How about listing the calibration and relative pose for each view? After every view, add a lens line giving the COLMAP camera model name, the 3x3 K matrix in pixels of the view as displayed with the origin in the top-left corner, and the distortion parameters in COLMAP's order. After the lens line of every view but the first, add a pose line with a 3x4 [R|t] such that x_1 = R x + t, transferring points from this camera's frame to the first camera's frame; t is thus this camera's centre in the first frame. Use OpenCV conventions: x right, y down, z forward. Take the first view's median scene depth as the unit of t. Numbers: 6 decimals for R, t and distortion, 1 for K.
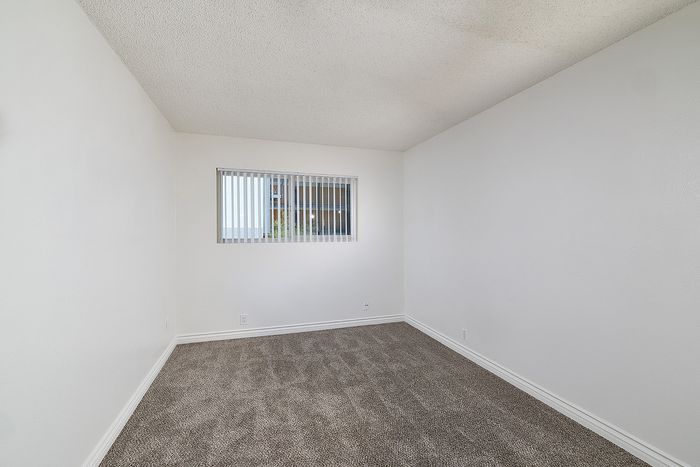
lens RADIAL K [[301.1, 0, 349.4], [0, 301.1, 232.0], [0, 0, 1]] dist [-0.000756, 0.000029]
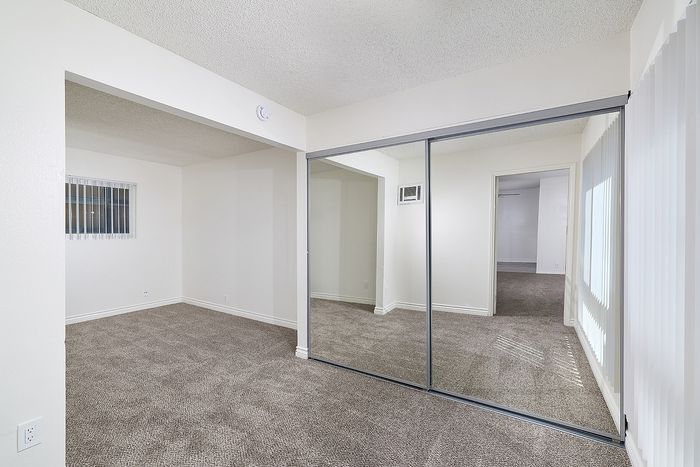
lens RADIAL K [[301.1, 0, 350.4], [0, 301.1, 232.8], [0, 0, 1]] dist [-0.000756, 0.000029]
pose [[0.775055, 0.003409, 0.631885, -0.083646], [-0.005648, 0.999983, 0.001533, 0.000634], [-0.631869, -0.004757, 0.775061, -0.522502]]
